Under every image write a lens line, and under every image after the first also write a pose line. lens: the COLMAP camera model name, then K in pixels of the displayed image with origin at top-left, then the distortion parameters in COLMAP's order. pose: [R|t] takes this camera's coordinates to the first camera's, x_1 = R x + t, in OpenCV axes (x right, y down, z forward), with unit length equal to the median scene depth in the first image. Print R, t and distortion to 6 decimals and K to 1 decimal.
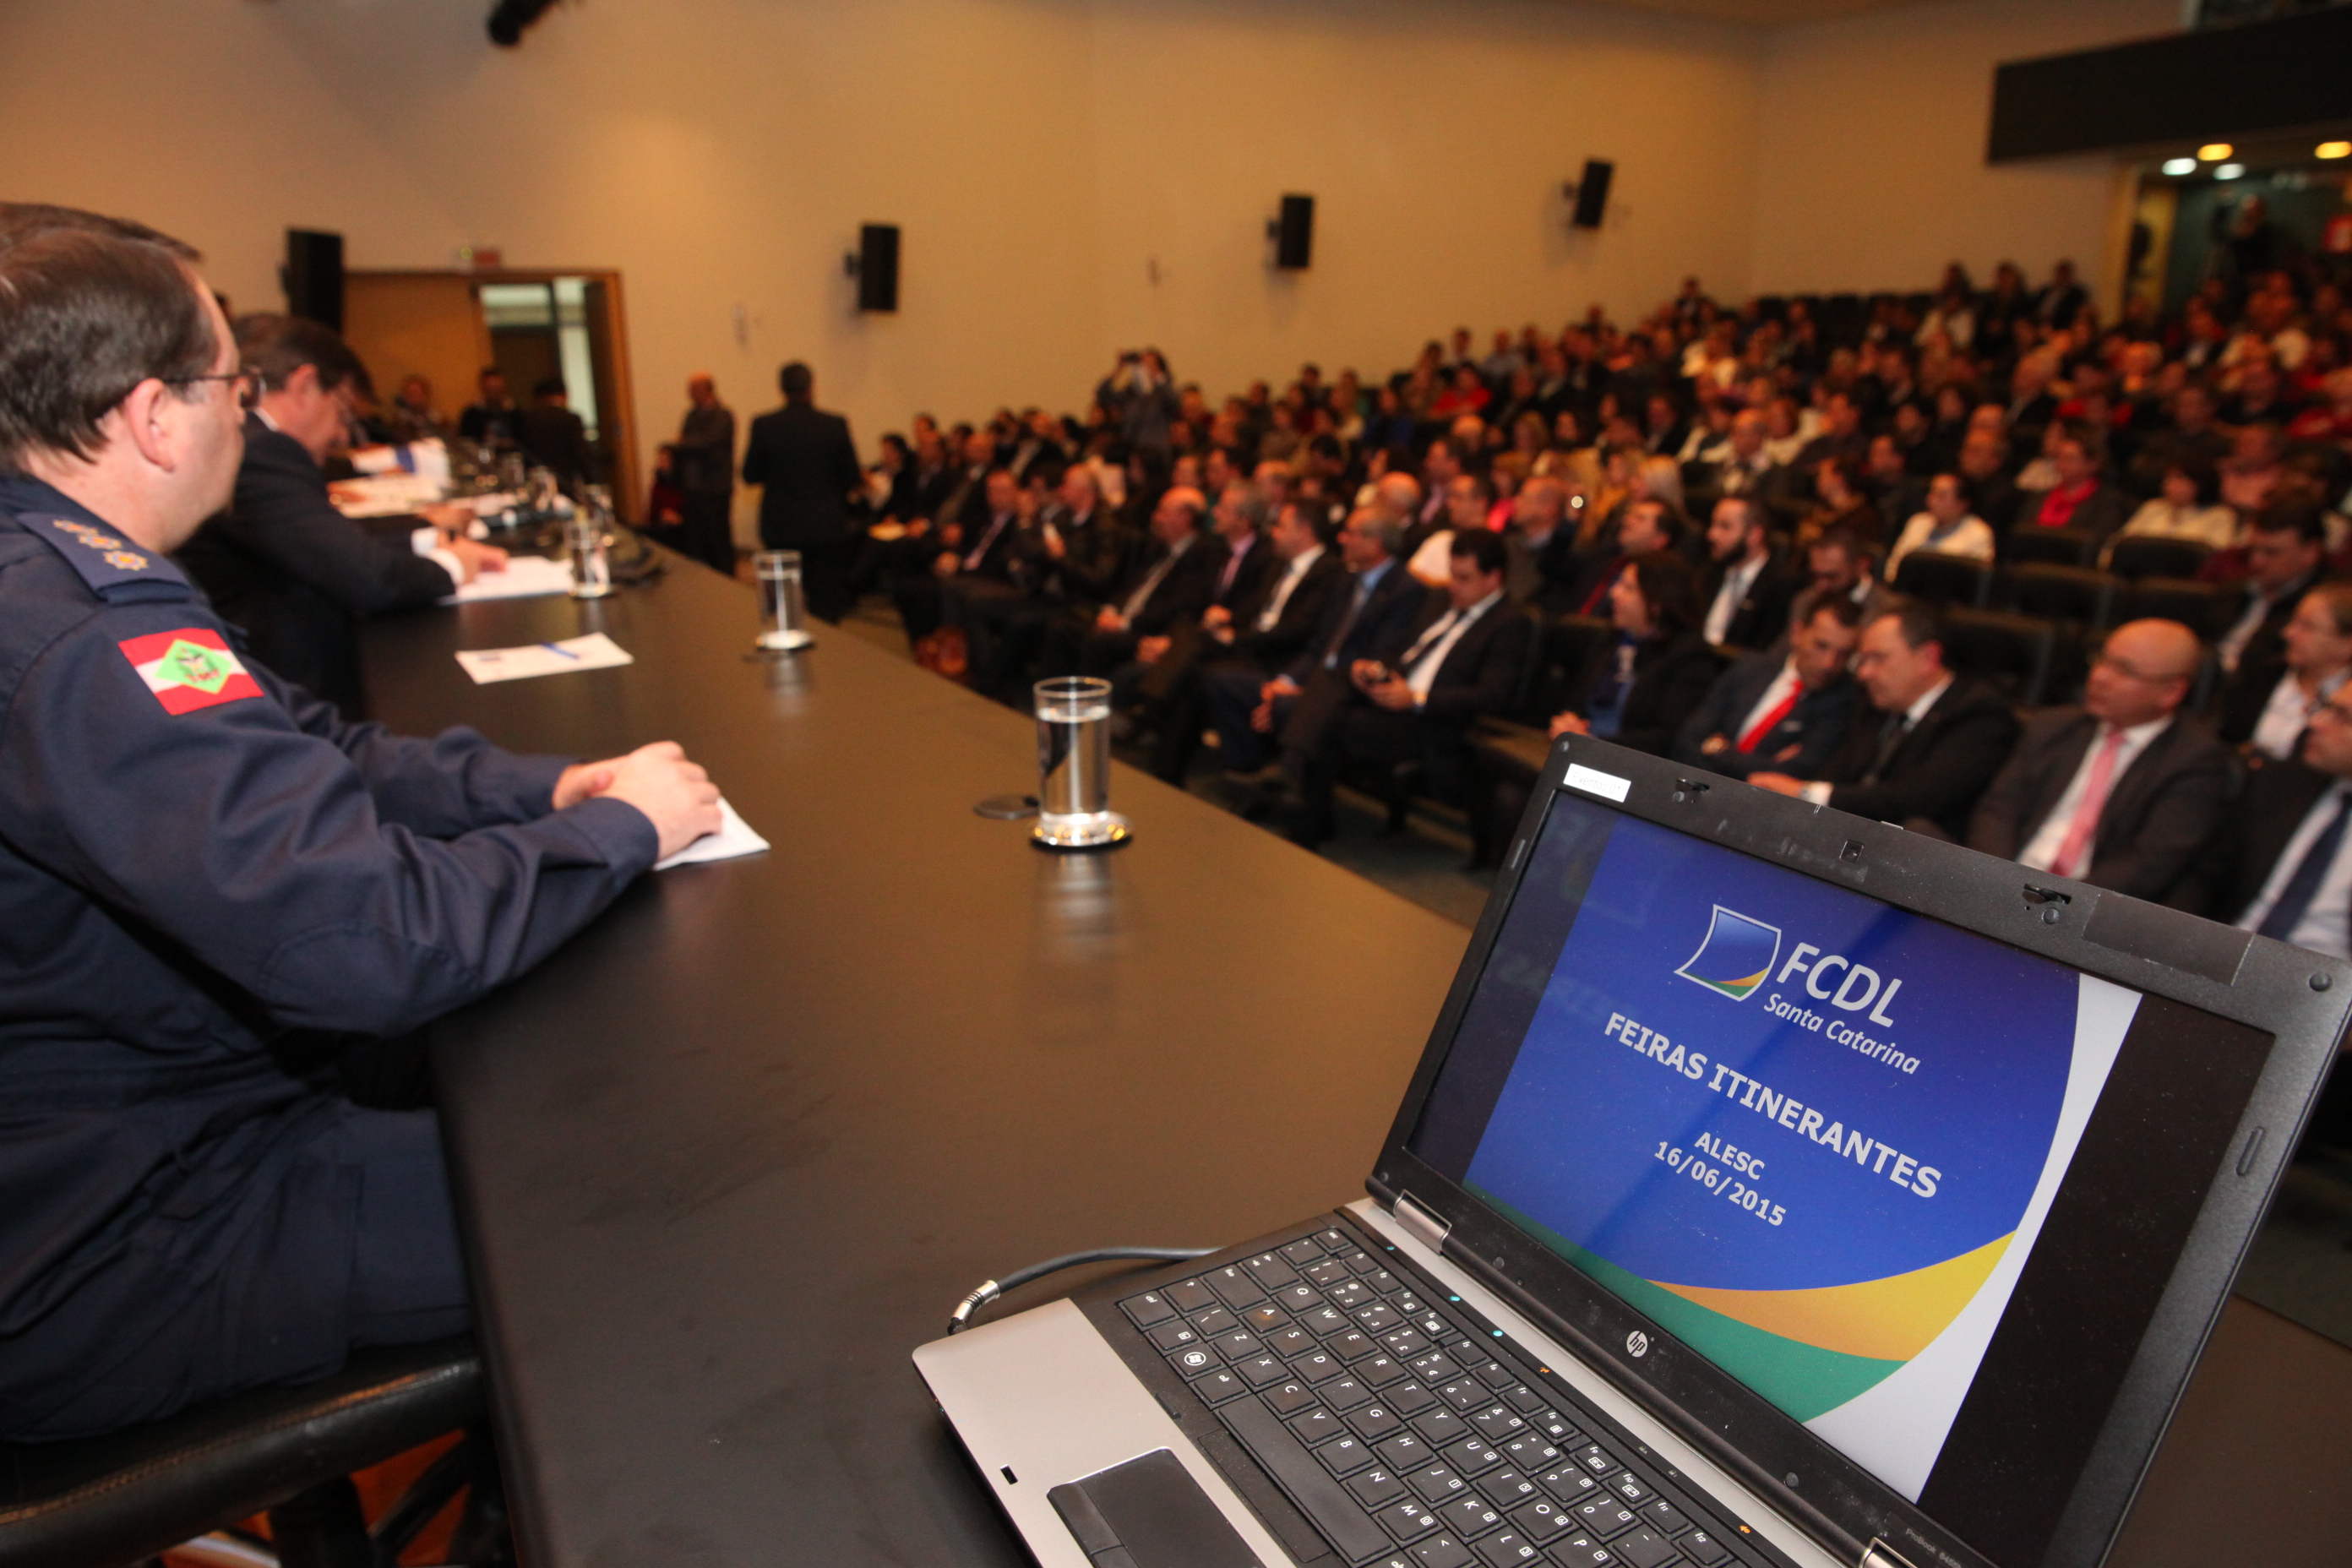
lens RADIAL K [[1548.8, 0, 1252.6], [0, 1548.8, 771.4], [0, 0, 1]] dist [-0.095135, 0.083289]
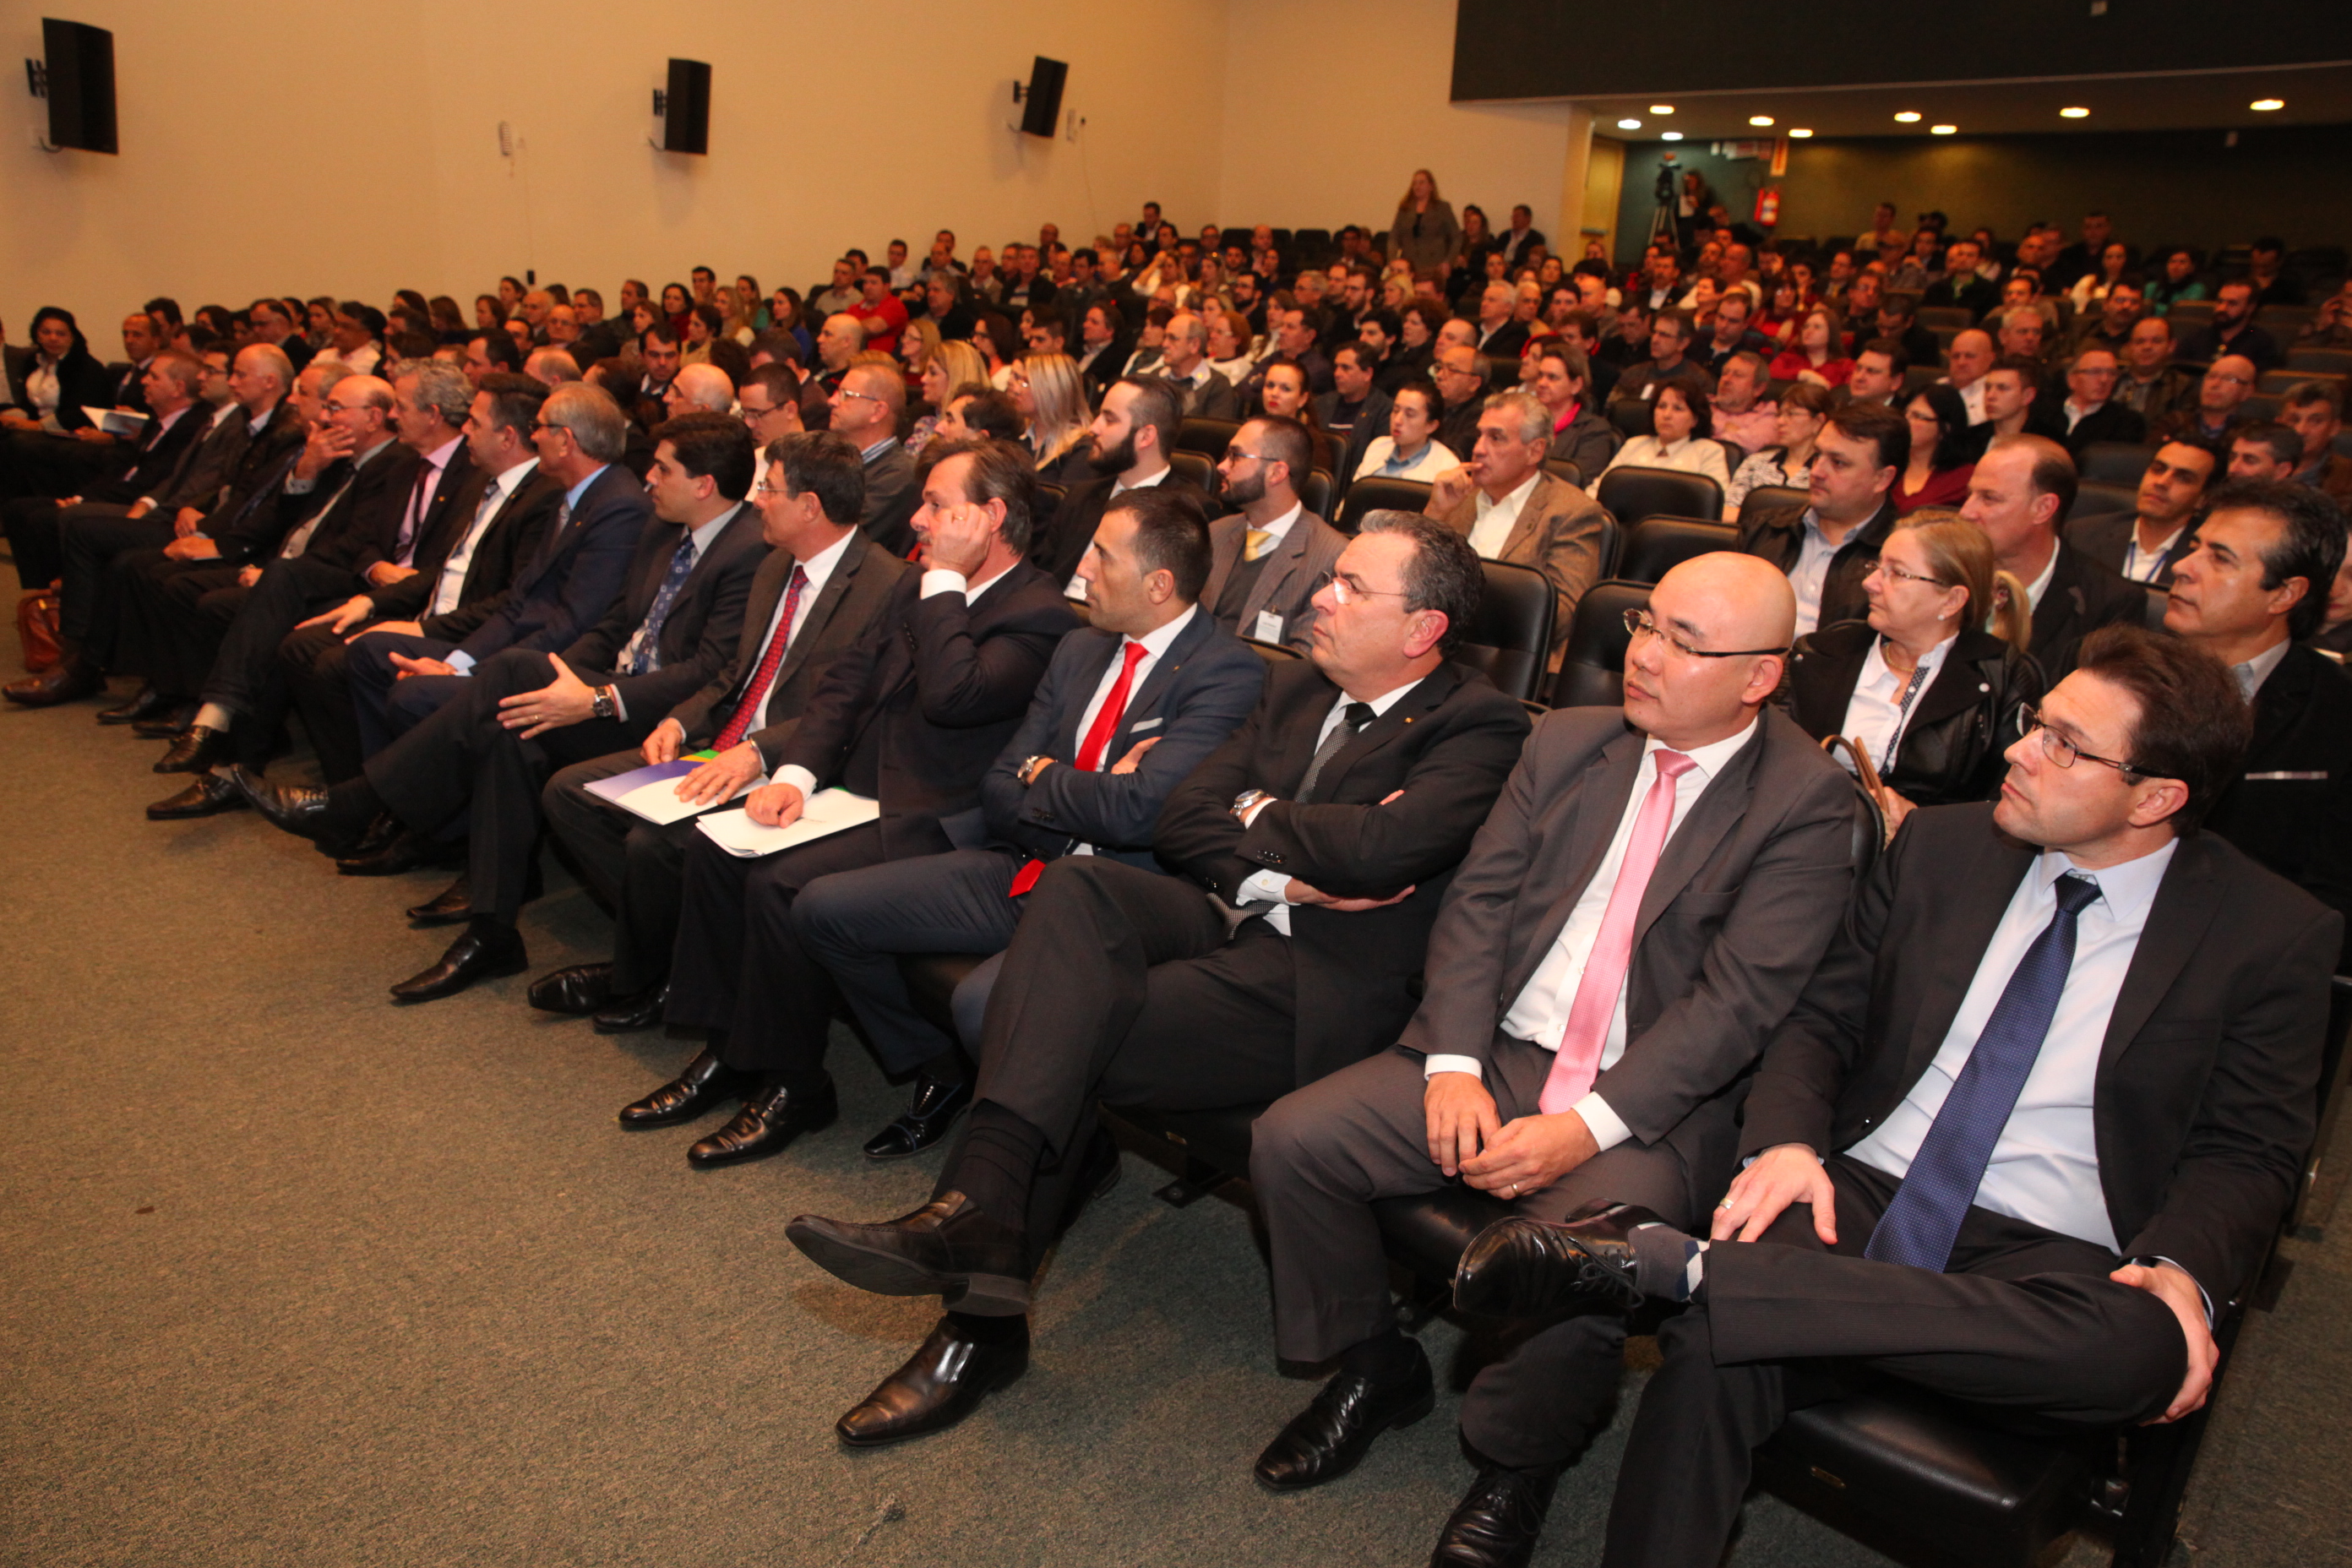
lens RADIAL K [[1548.8, 0, 1252.6], [0, 1548.8, 771.4], [0, 0, 1]] dist [-0.095135, 0.083289]
pose [[0.949285, -0.025724, 0.313362, 0.088835], [0.017111, 0.999397, 0.030208, -0.015582], [-0.313950, -0.023314, 0.949153, 0.190928]]
